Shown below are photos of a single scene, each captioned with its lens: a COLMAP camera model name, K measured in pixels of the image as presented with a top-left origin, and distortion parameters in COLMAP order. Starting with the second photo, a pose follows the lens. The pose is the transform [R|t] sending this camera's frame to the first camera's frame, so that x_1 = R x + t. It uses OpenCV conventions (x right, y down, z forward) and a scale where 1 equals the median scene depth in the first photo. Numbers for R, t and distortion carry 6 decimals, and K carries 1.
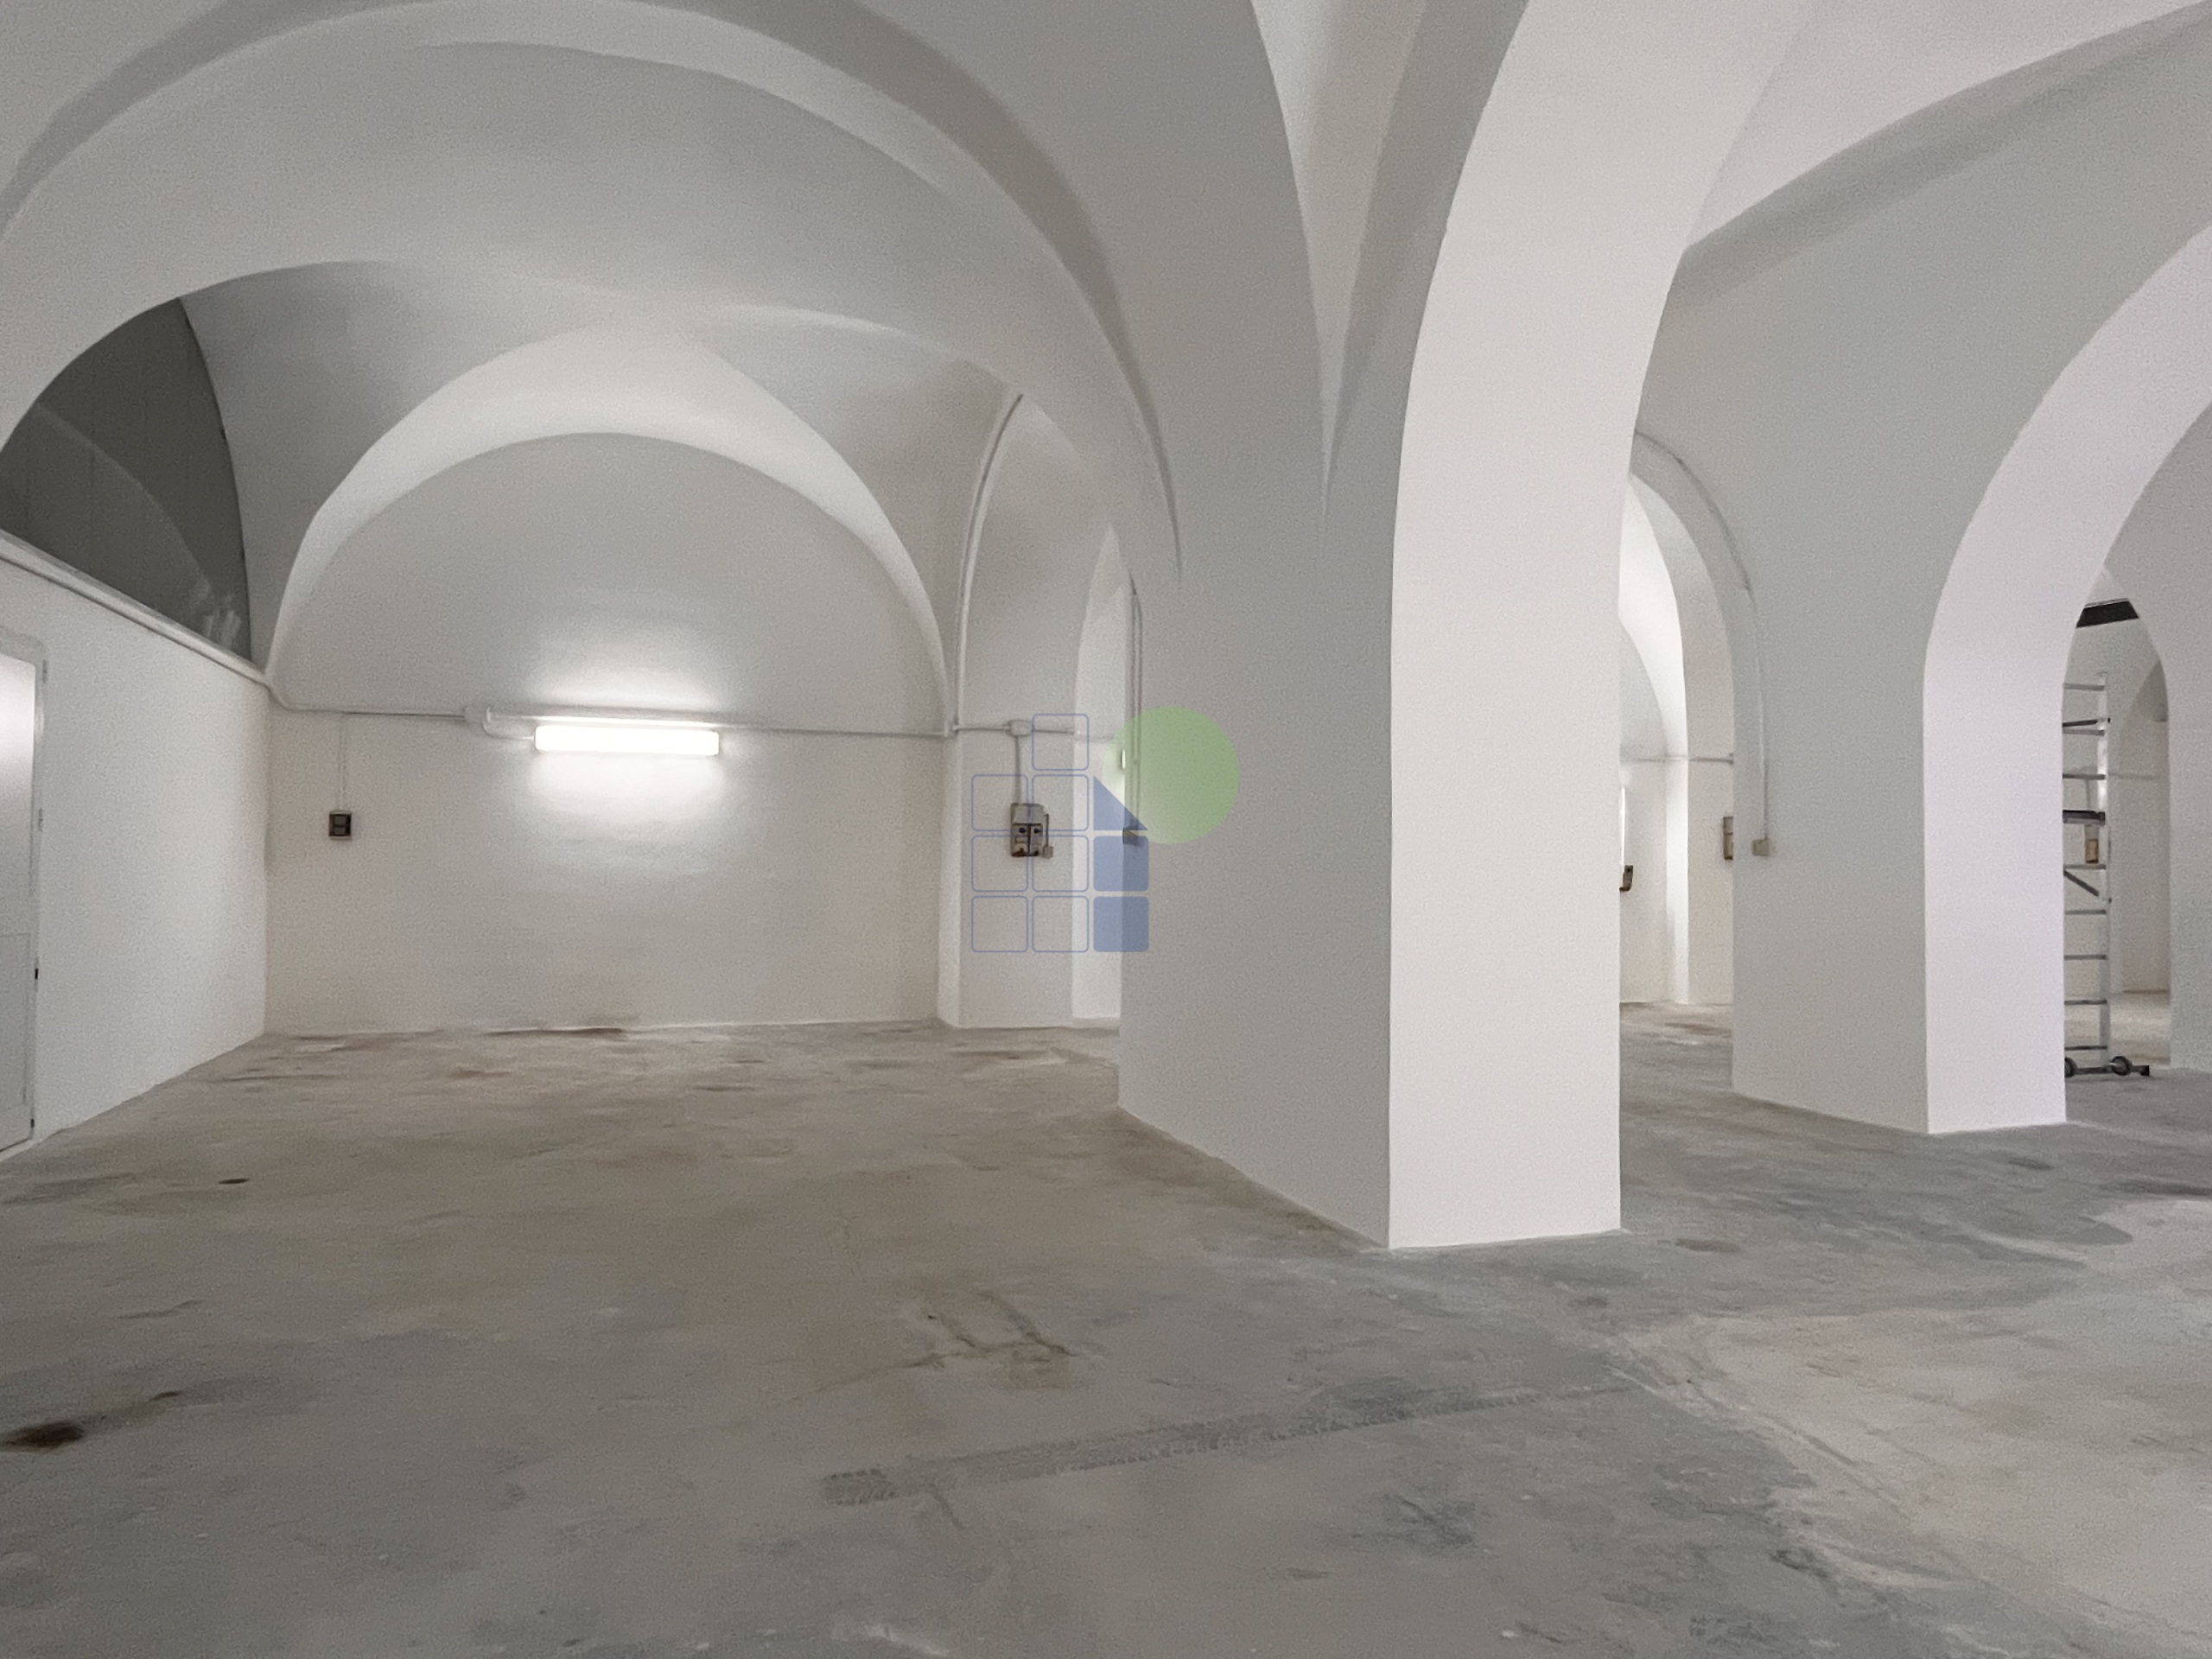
lens RADIAL K [[1353.2, 0, 1091.7], [0, 1353.2, 829.9], [0, 0, 1]] dist [0.005022, 0.000234]
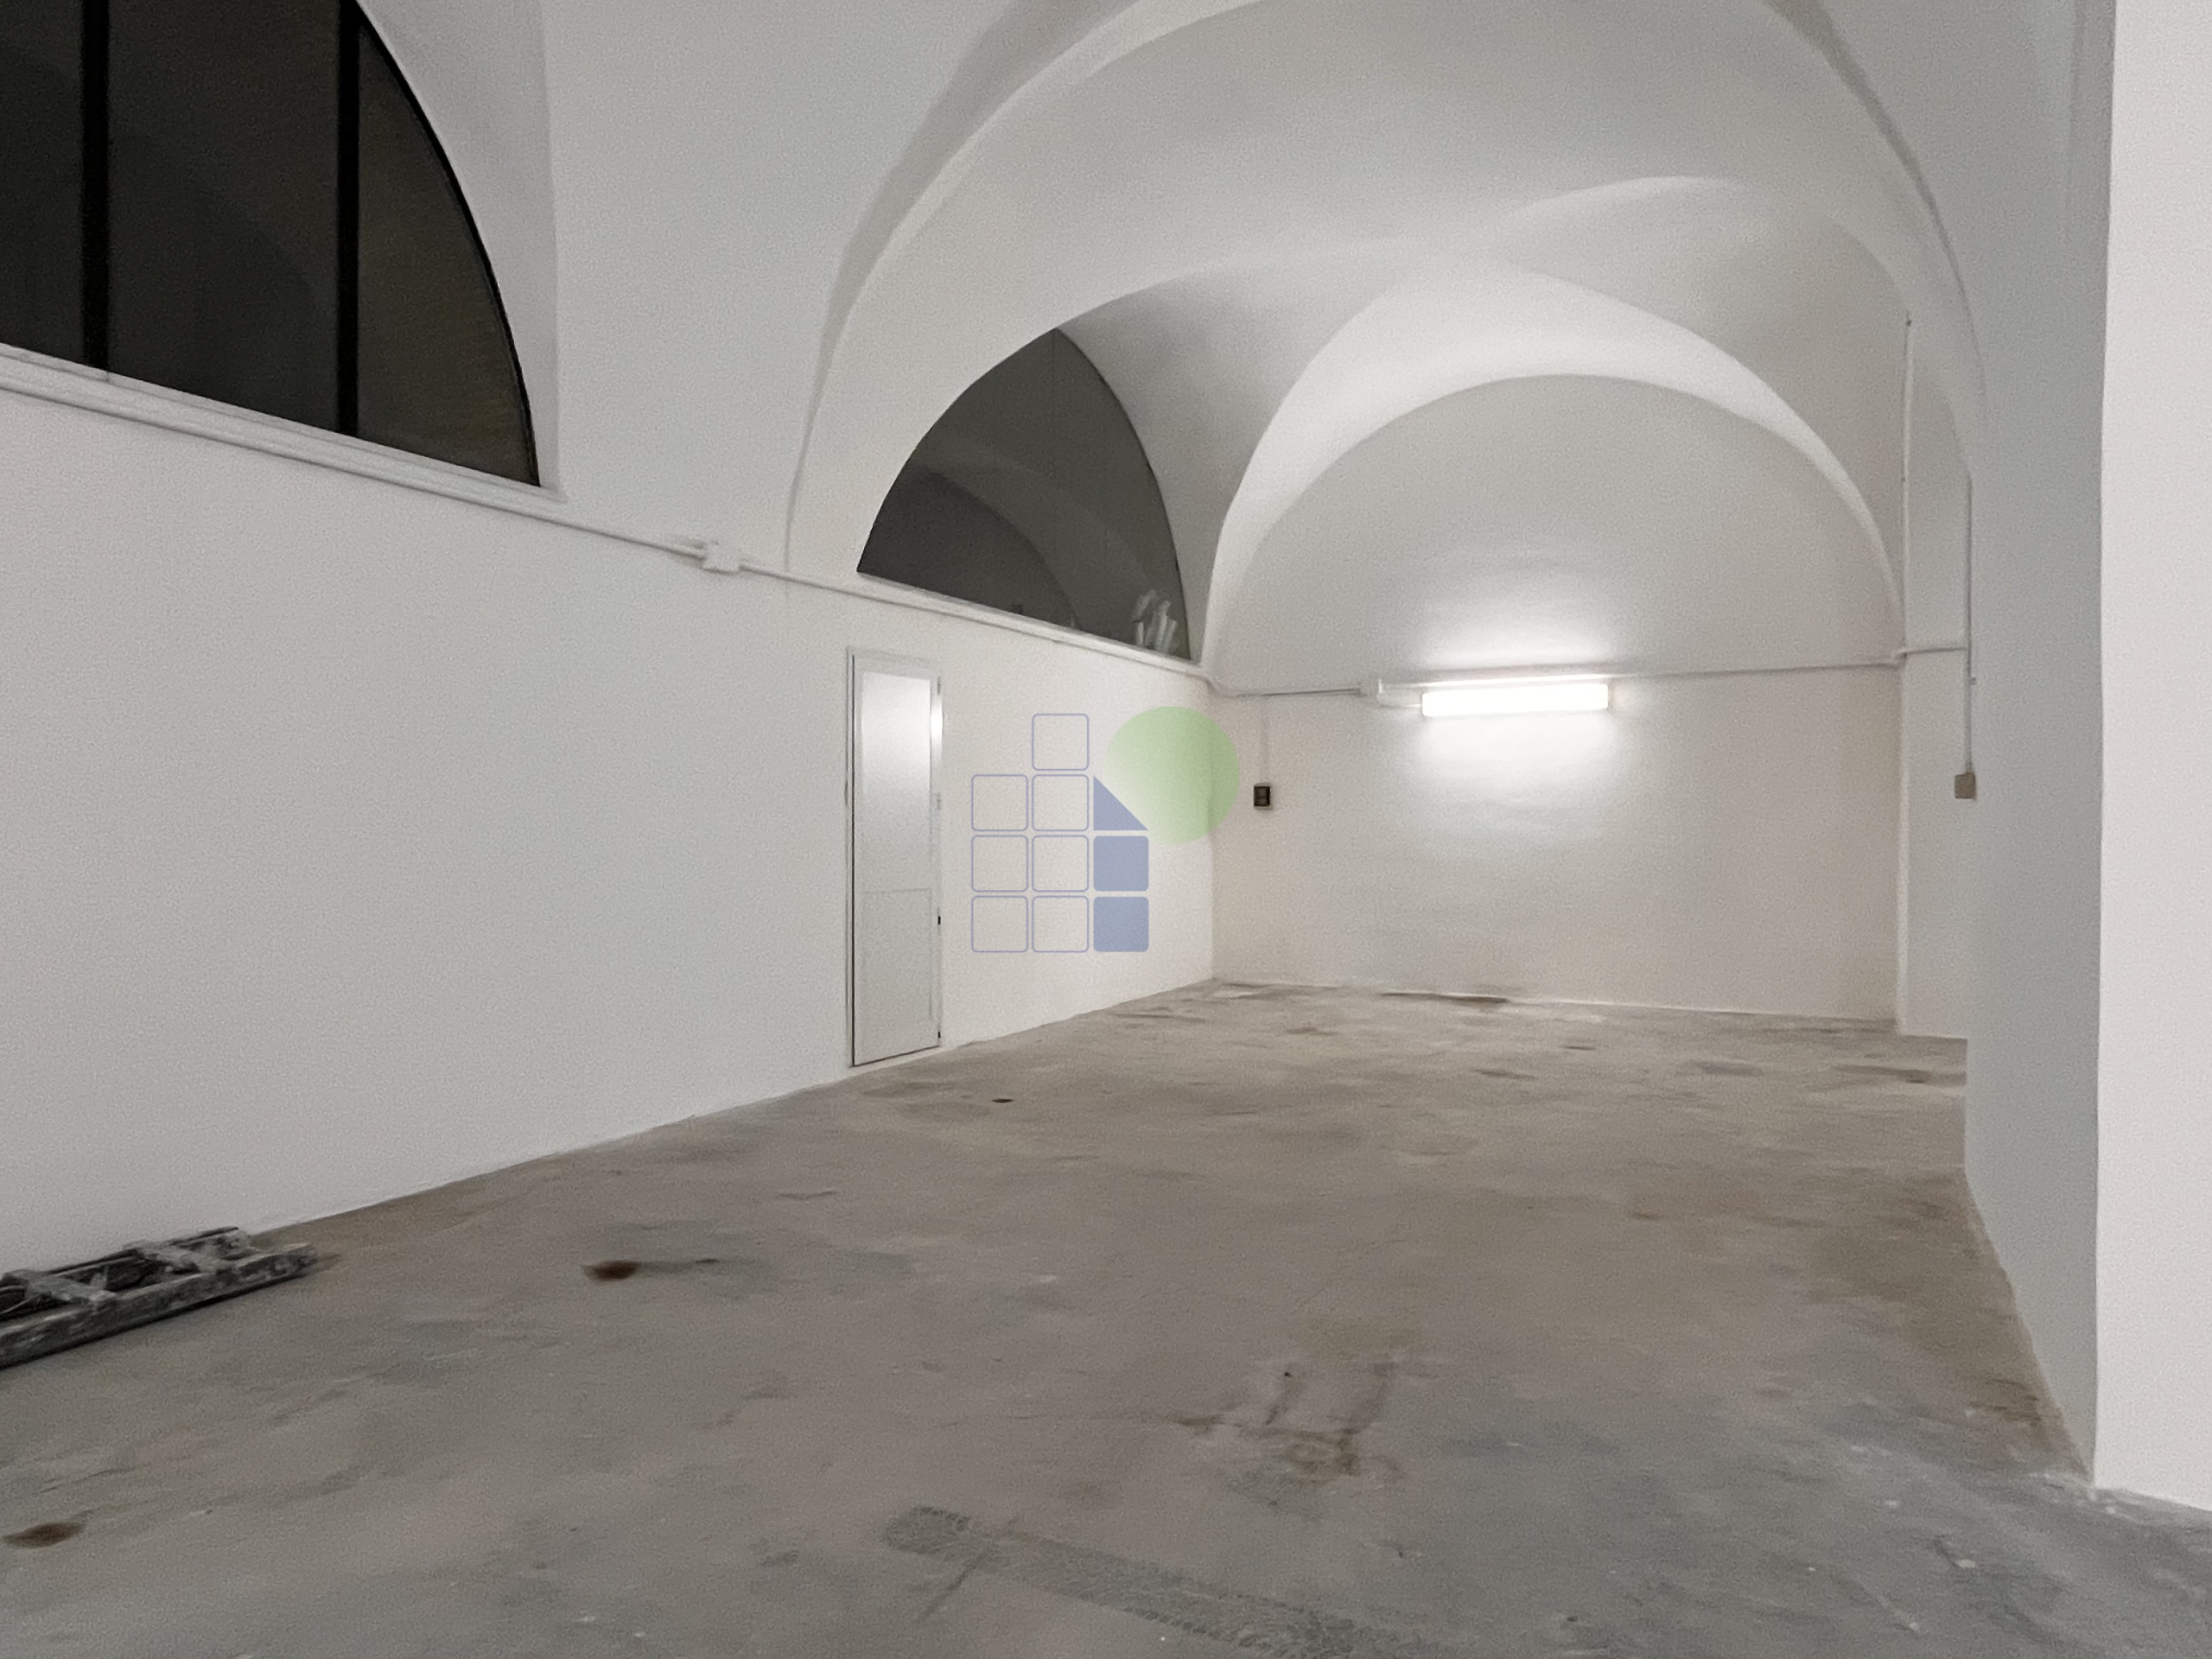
lens RADIAL K [[1353.2, 0, 1107.0], [0, 1353.2, 832.0], [0, 0, 1]] dist [0.005022, 0.000234]
pose [[0.691525, -0.005157, -0.722334, 0.164413], [0.028824, 0.999375, 0.020459, -0.000549], [0.721777, -0.034968, 0.691242, 0.134281]]
